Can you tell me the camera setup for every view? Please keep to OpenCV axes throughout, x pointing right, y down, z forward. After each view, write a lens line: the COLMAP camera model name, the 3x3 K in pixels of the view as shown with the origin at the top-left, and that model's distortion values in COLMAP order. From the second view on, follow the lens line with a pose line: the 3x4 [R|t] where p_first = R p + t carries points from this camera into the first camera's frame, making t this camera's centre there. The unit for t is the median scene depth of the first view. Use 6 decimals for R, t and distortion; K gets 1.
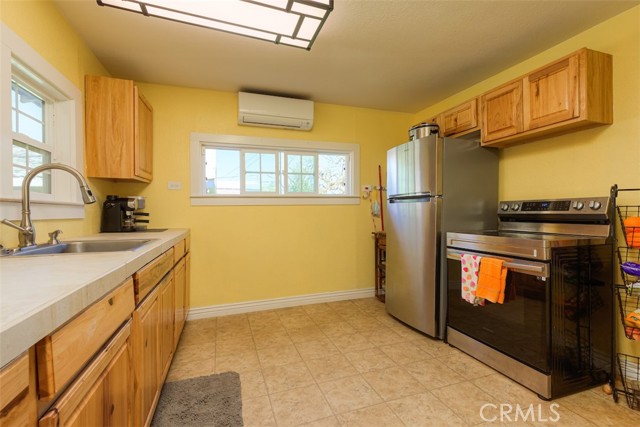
lens RADIAL K [[292.2, 0, 324.0], [0, 292.2, 212.7], [0, 0, 1]] dist [0.011141, 0.001243]
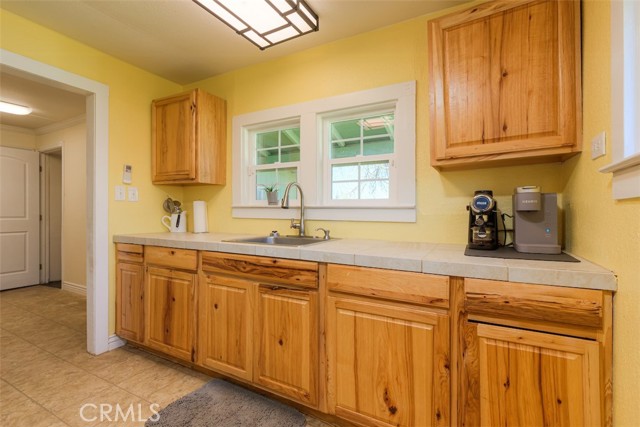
lens RADIAL K [[292.2, 0, 316.5], [0, 292.2, 214.2], [0, 0, 1]] dist [0.011141, 0.001243]
pose [[-0.751309, 0.005377, -0.659928, -0.011108], [-0.005654, 0.999878, 0.014584, -0.012538], [0.659926, 0.014689, -0.751187, 1.103743]]
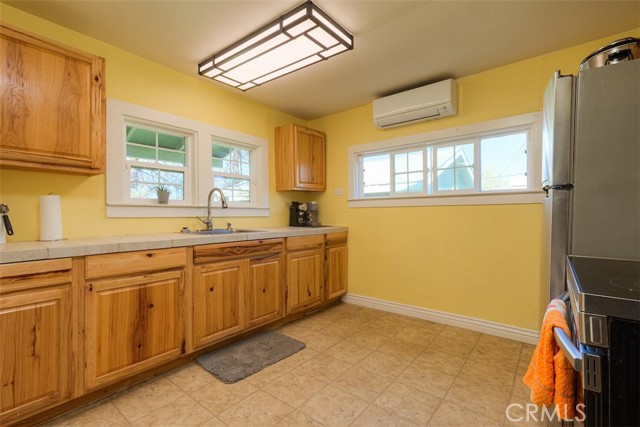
lens RADIAL K [[292.2, 0, 320.6], [0, 292.2, 212.2], [0, 0, 1]] dist [0.011141, 0.001243]
pose [[0.517437, 0.003178, -0.855716, 0.551569], [-0.007399, 0.999972, -0.000760, -0.003899], [0.855689, 0.006725, 0.517446, 0.303009]]
